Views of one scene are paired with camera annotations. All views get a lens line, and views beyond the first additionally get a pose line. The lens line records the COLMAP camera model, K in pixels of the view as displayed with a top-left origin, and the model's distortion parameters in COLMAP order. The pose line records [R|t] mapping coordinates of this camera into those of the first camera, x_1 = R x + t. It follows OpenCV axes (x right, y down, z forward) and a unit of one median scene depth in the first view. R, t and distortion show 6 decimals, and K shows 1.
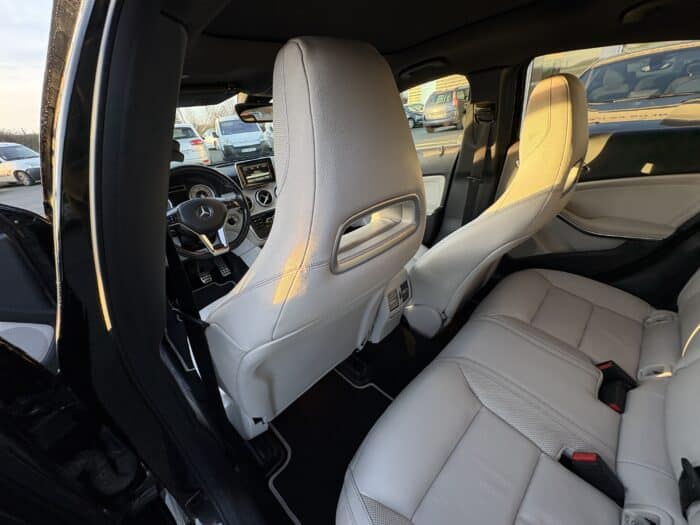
lens RADIAL K [[278.3, 0, 350.0], [0, 278.3, 262.5], [0, 0, 1]] dist [0.003081, 0.000258]
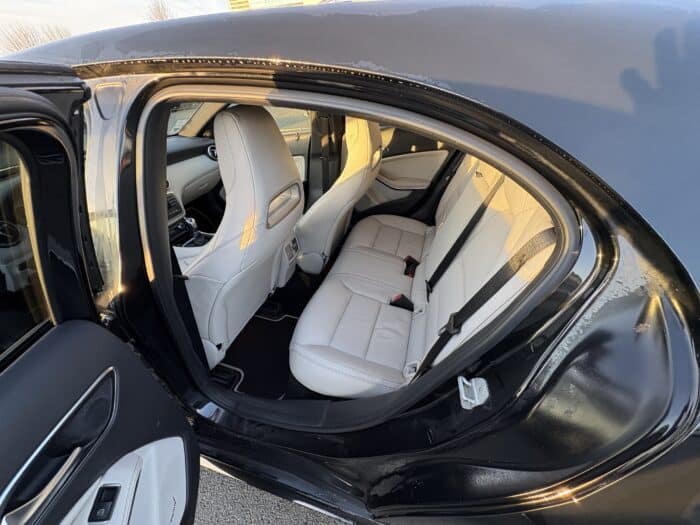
lens RADIAL K [[278.3, 0, 350.0], [0, 278.3, 262.5], [0, 0, 1]] dist [0.003081, 0.000258]
pose [[0.882340, -0.224508, 0.413610, -0.167268], [0.181166, 0.973181, 0.141769, 0.039626], [-0.434345, -0.050156, 0.899349, -0.410759]]
